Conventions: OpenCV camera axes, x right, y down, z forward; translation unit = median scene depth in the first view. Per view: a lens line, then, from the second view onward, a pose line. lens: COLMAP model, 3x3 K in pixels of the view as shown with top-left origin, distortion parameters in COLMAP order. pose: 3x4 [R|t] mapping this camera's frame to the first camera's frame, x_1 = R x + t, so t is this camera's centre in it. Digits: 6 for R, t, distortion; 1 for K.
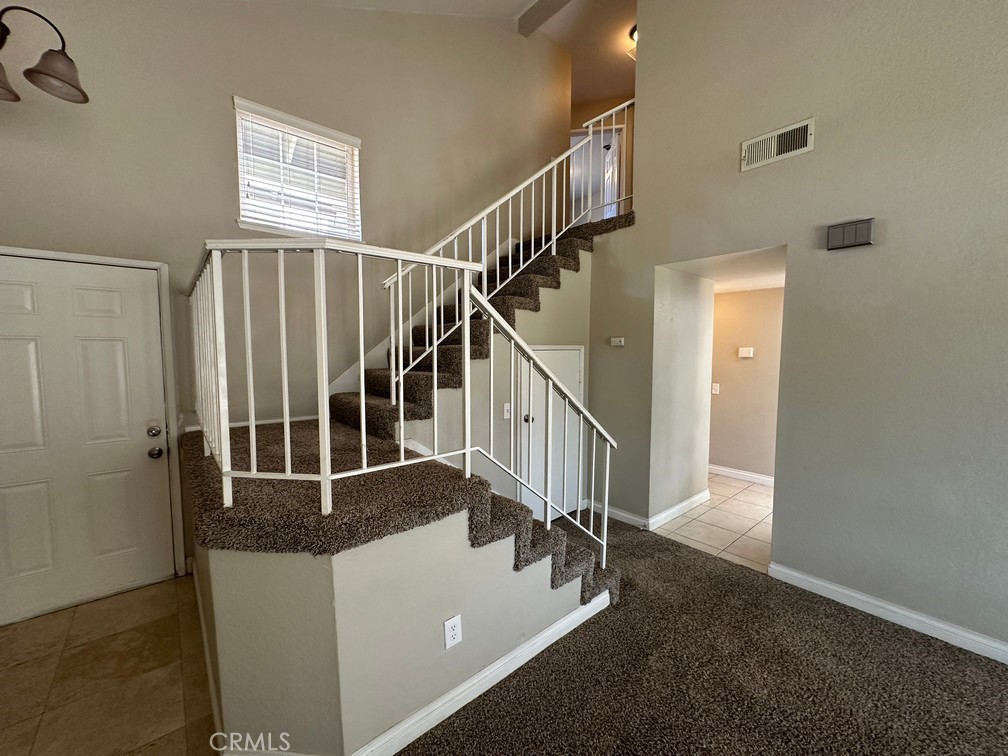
lens RADIAL K [[401.1, 0, 503.3], [0, 401.1, 377.8], [0, 0, 1]] dist [-0.002911, -0.000023]
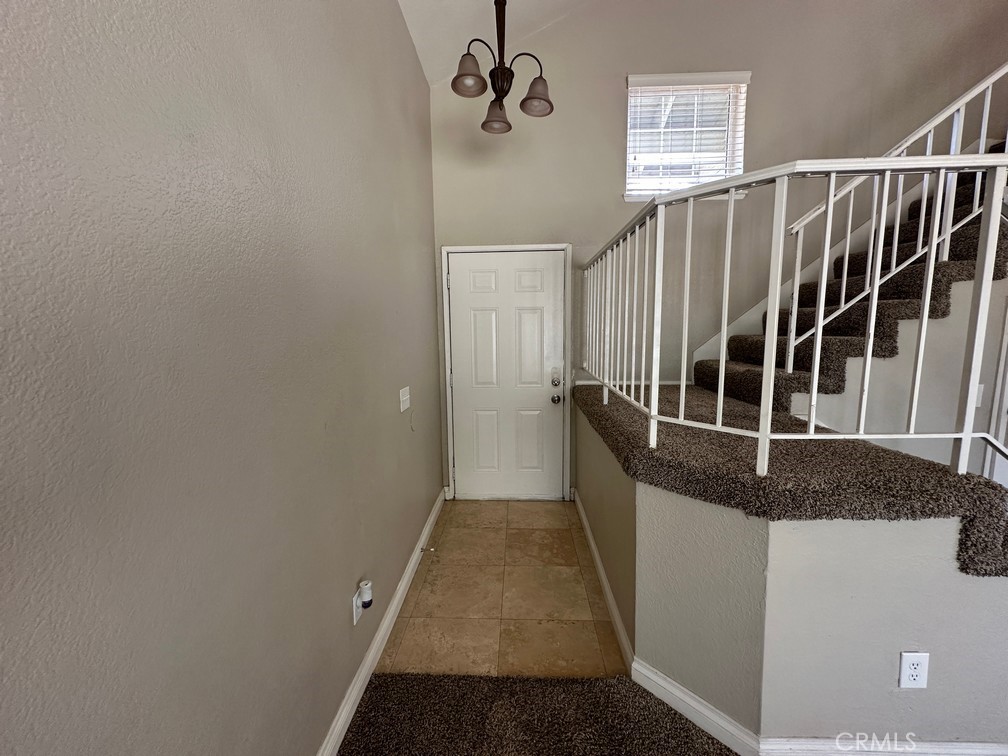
lens RADIAL K [[401.1, 0, 503.3], [0, 401.1, 377.8], [0, 0, 1]] dist [-0.002911, -0.000023]
pose [[0.736744, 0.070946, -0.672440, -0.224202], [-0.033908, 0.997106, 0.068050, 0.061144], [0.675321, -0.027334, 0.737017, -0.055901]]
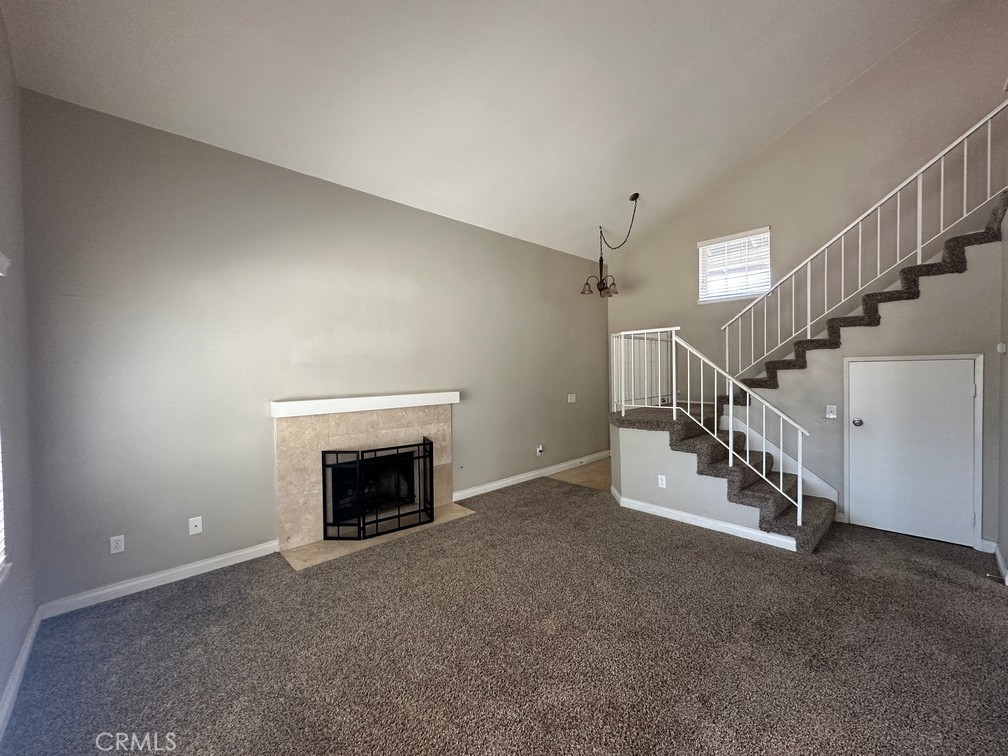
lens RADIAL K [[401.1, 0, 503.3], [0, 401.1, 377.8], [0, 0, 1]] dist [-0.002911, -0.000023]
pose [[0.054562, 0.014834, -0.998400, 2.171630], [-0.056052, 0.998358, 0.011770, 0.037775], [0.996936, 0.055320, 0.055304, -0.118339]]
